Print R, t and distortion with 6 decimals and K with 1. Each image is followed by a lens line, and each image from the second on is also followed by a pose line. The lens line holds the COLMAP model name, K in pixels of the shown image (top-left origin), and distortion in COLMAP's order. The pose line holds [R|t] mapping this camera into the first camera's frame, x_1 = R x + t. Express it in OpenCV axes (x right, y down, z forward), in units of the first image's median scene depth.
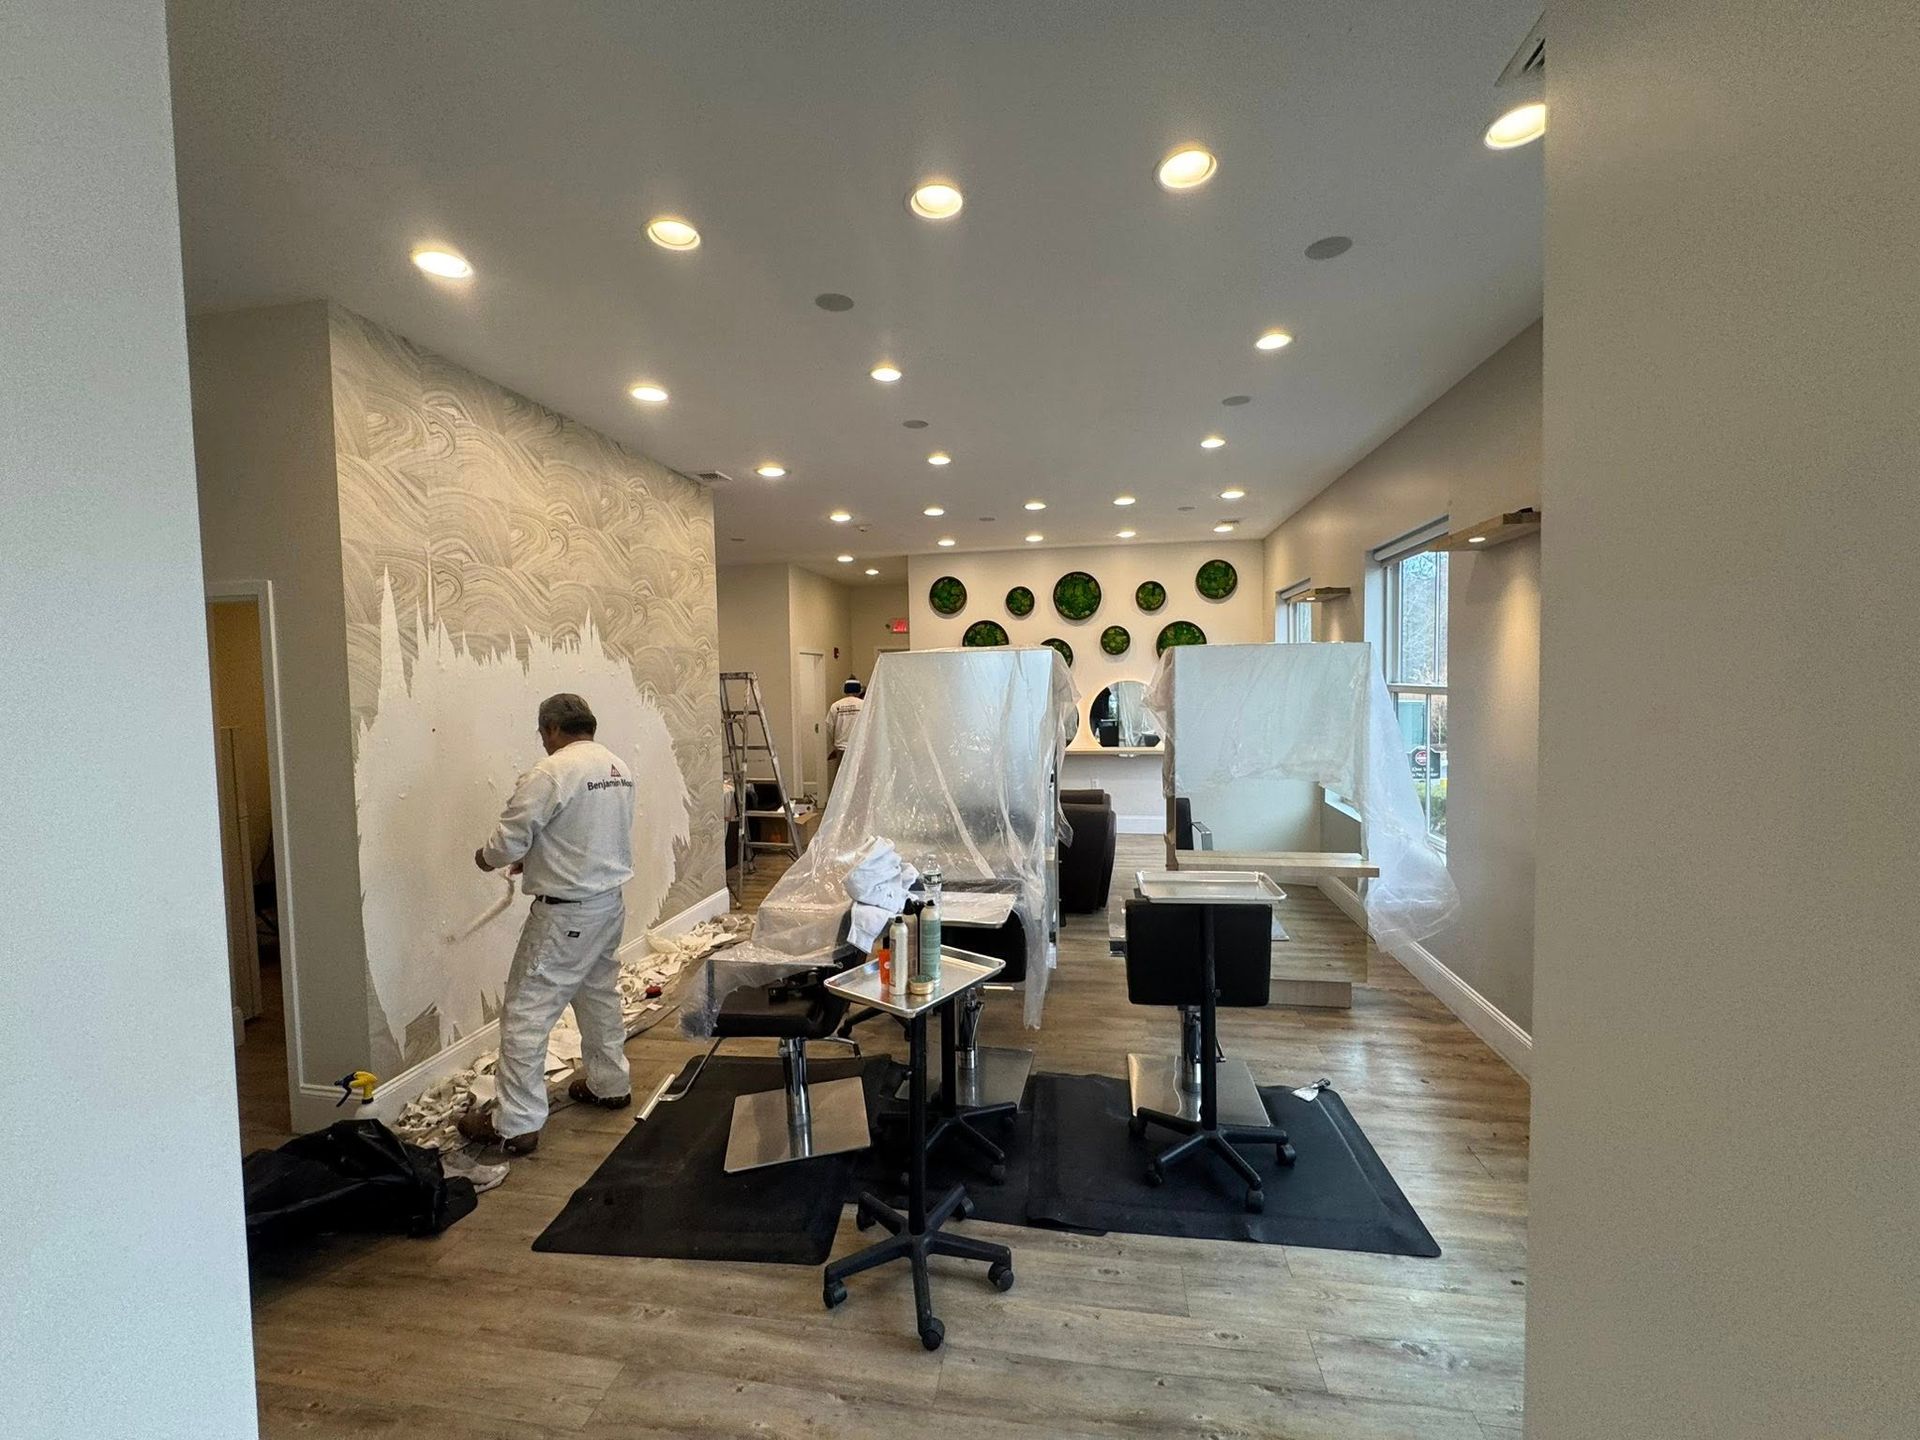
lens RADIAL K [[788.6, 0, 964.0], [0, 788.6, 714.8], [0, 0, 1]] dist [0.008786, 0.000232]
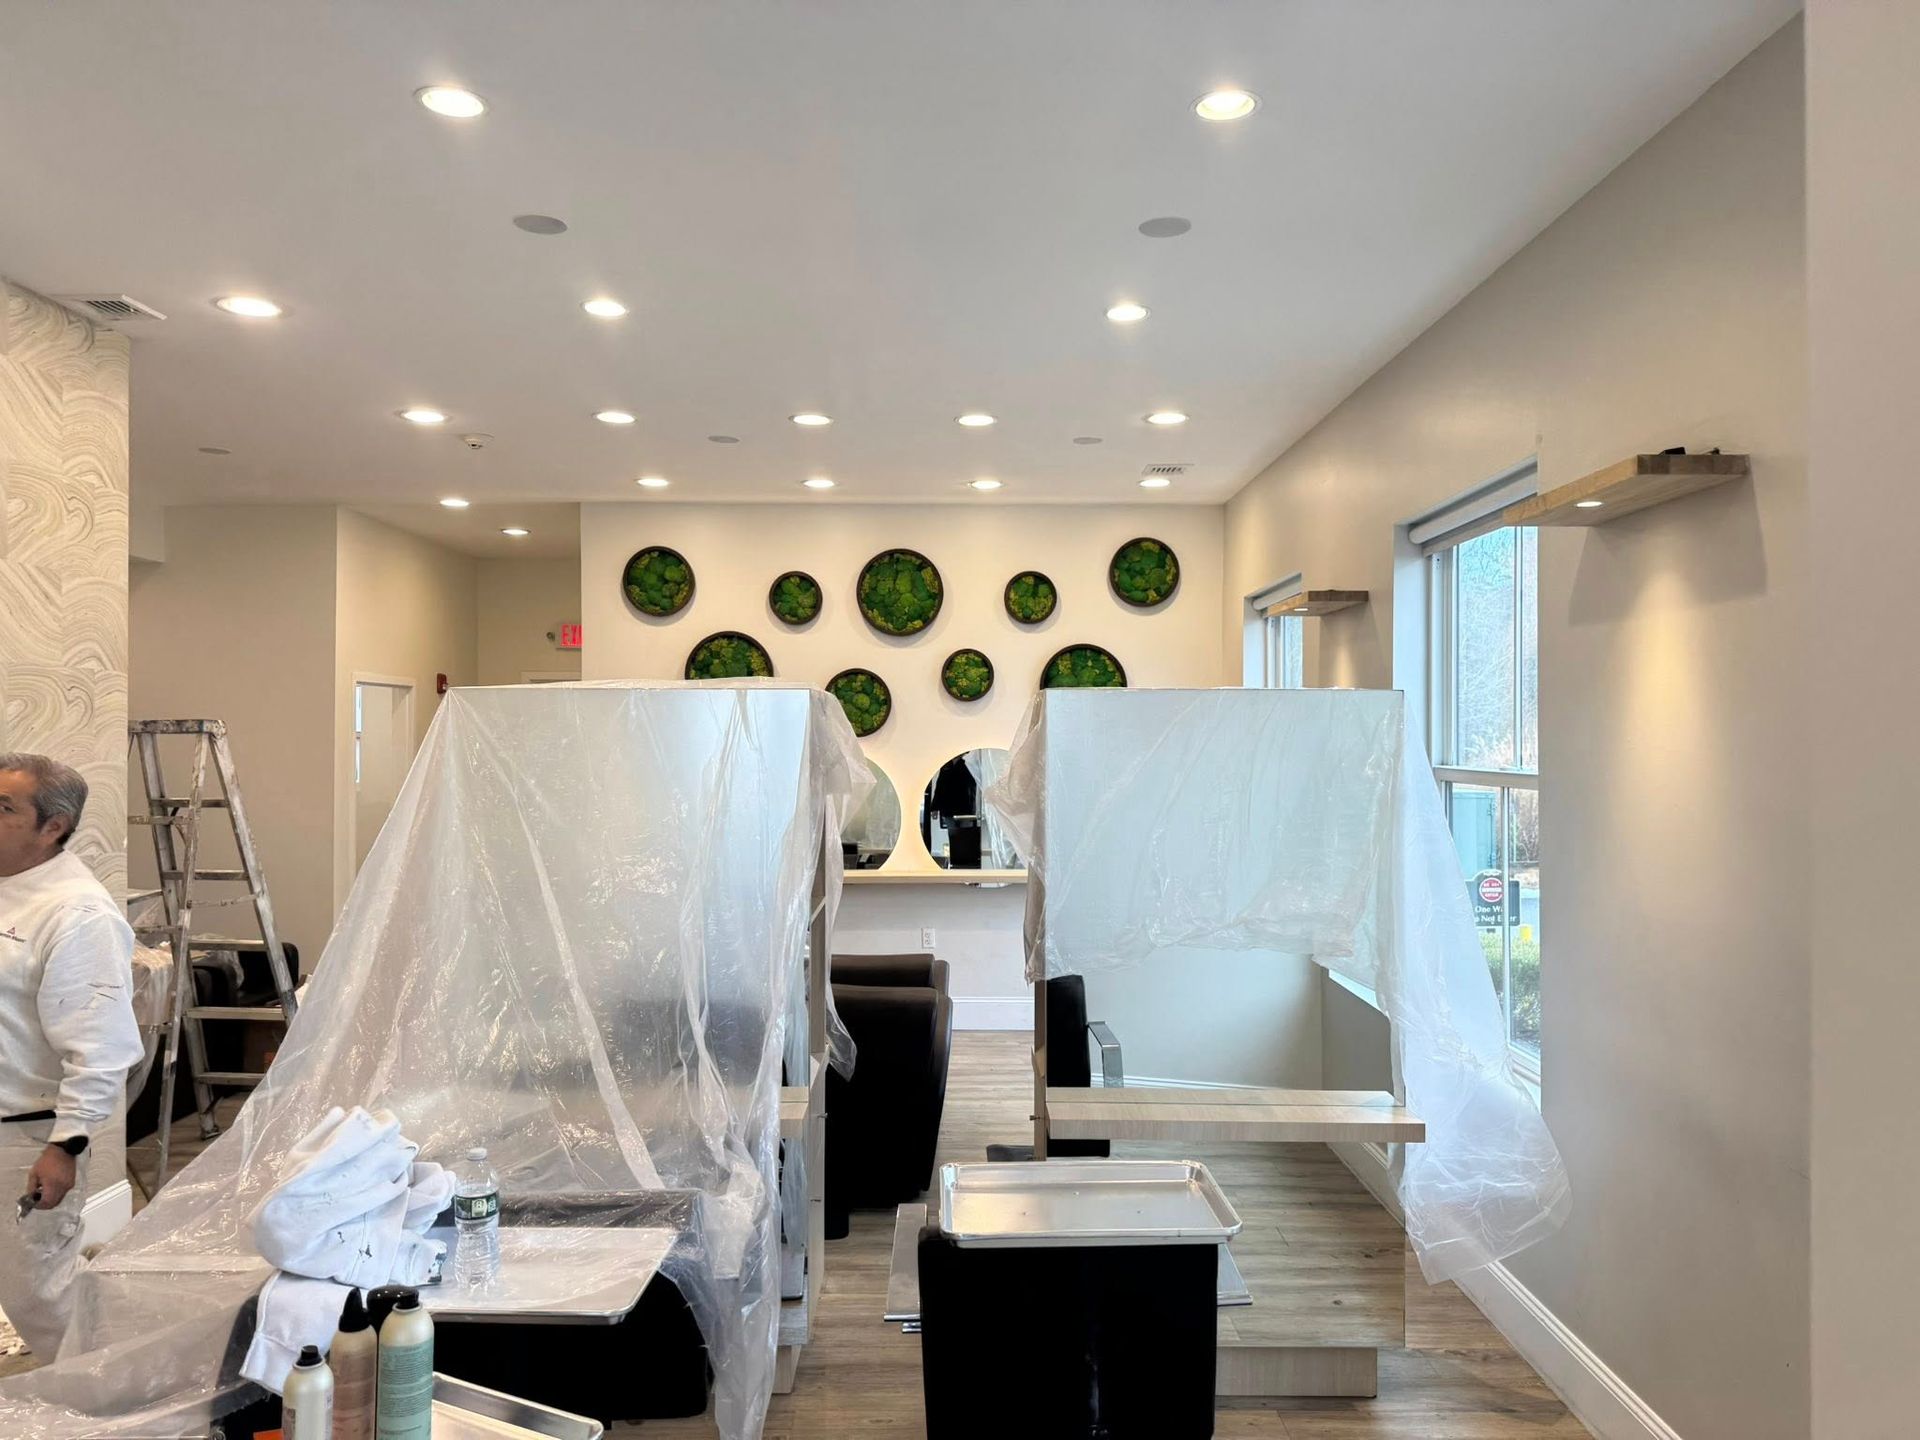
lens RADIAL K [[1368.2, 0, 967.6], [0, 1368.2, 726.3], [0, 0, 1]] dist [0.128029, -0.175617]
pose [[0.985342, 0.020160, 0.169396, 0.057823], [-0.010831, 0.998382, -0.055816, -0.010144], [-0.170247, 0.053163, 0.983966, 0.114832]]
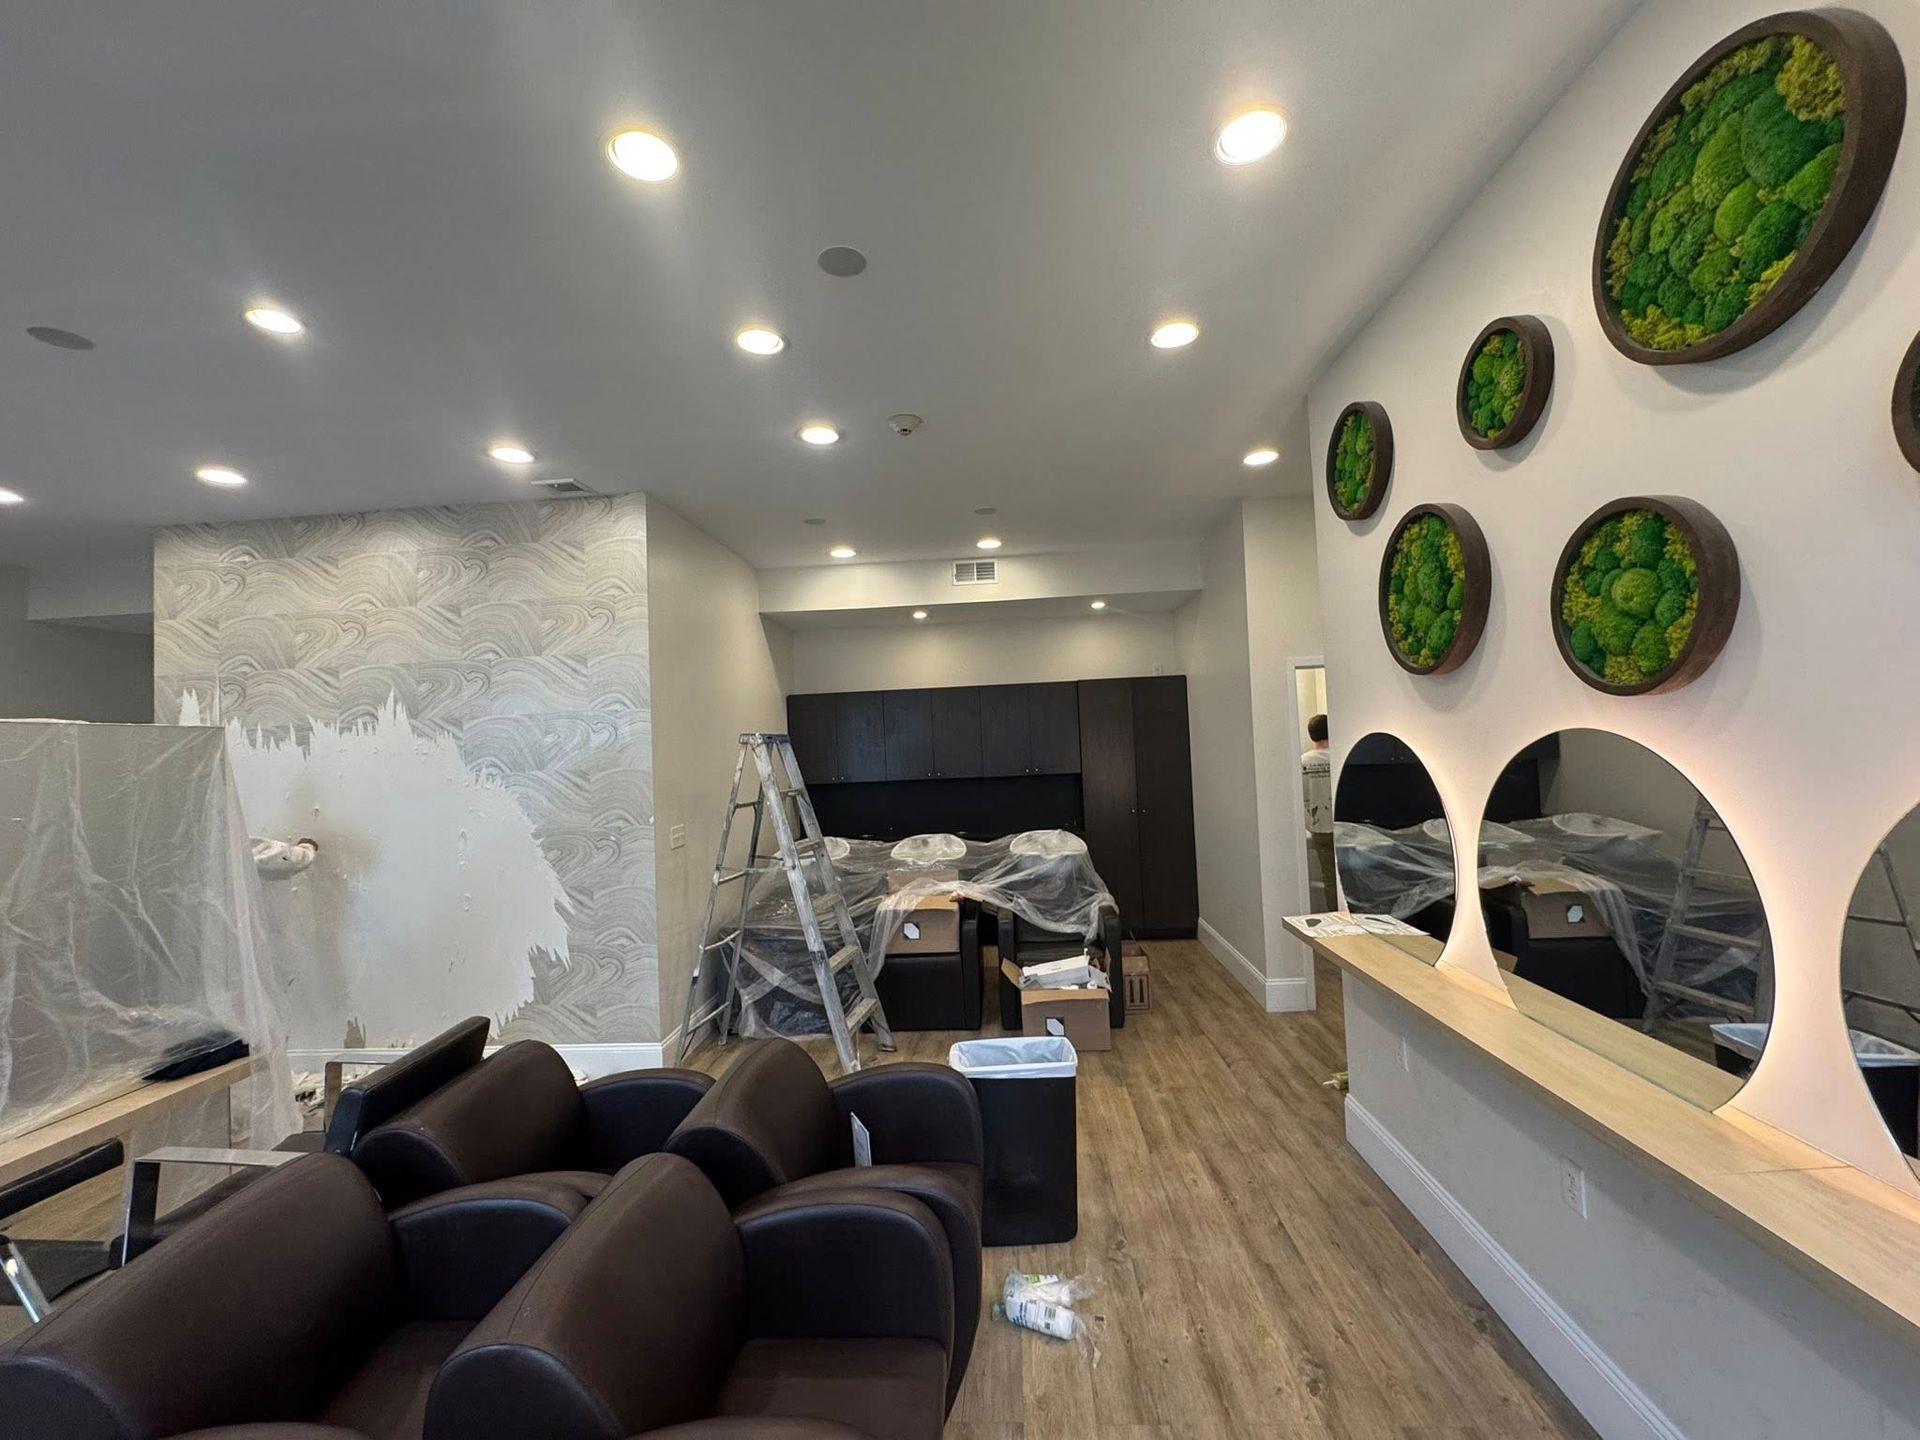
lens RADIAL K [[773.6, 0, 948.2], [0, 773.6, 717.5], [0, 0, 1]] dist [-0.003175, -0.000311]
pose [[0.088094, -0.024275, -0.995816, 0.543090], [-0.004204, 0.999685, -0.024741, -0.074426], [0.996103, 0.006366, 0.087964, 1.572763]]
